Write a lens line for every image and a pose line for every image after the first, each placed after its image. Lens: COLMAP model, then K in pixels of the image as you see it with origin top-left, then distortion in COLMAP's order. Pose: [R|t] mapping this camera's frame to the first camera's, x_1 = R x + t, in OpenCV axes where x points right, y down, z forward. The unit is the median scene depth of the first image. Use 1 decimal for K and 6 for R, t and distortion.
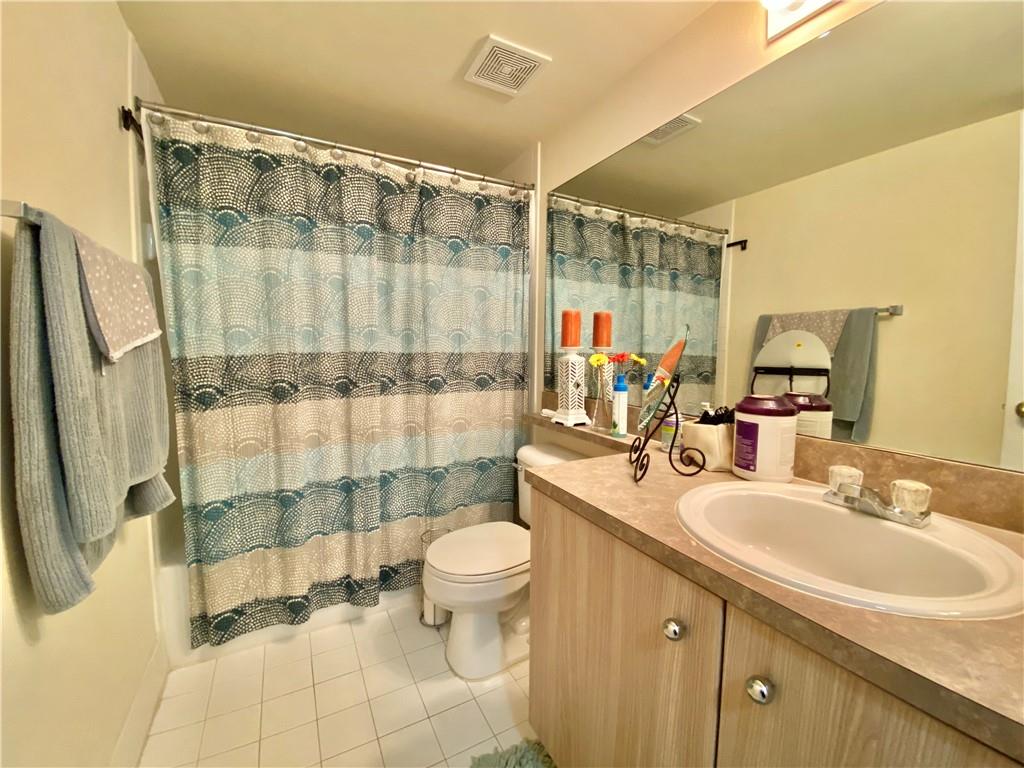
lens RADIAL K [[418.4, 0, 515.0], [0, 418.4, 381.2], [0, 0, 1]] dist [0.013445, -0.018085]
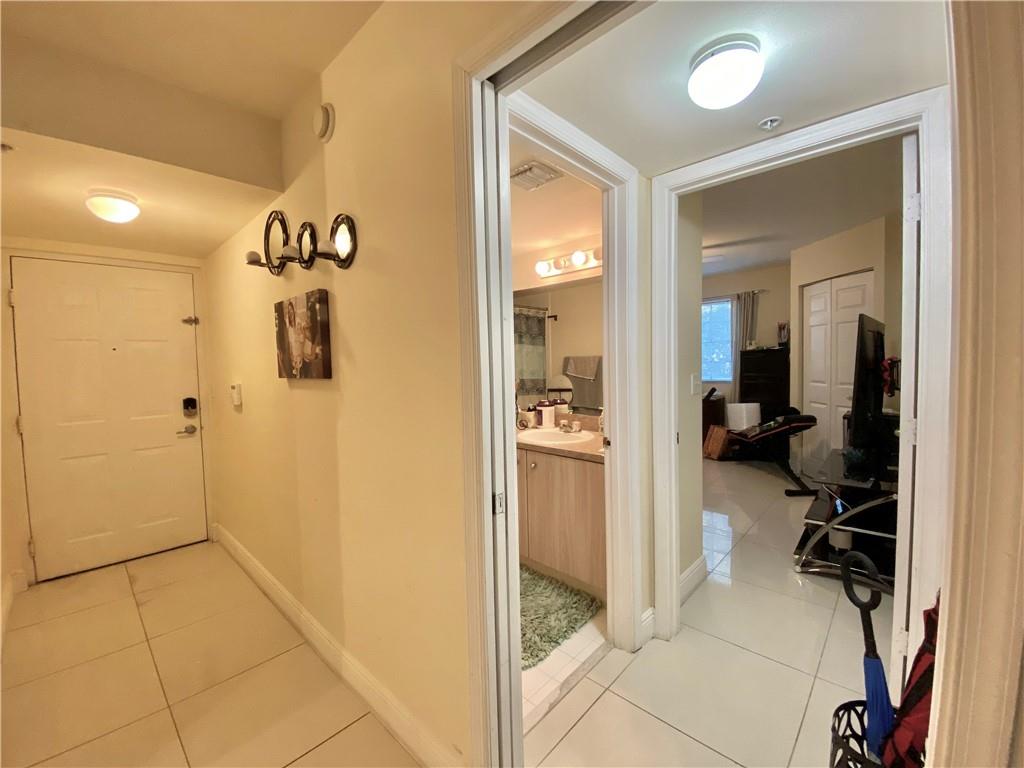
lens RADIAL K [[418.4, 0, 515.0], [0, 418.4, 381.2], [0, 0, 1]] dist [0.013445, -0.018085]
pose [[0.951235, -0.045210, 0.305136, -0.215305], [0.054363, 0.998288, -0.021561, -0.020649], [-0.303639, 0.037098, 0.952065, -0.751868]]
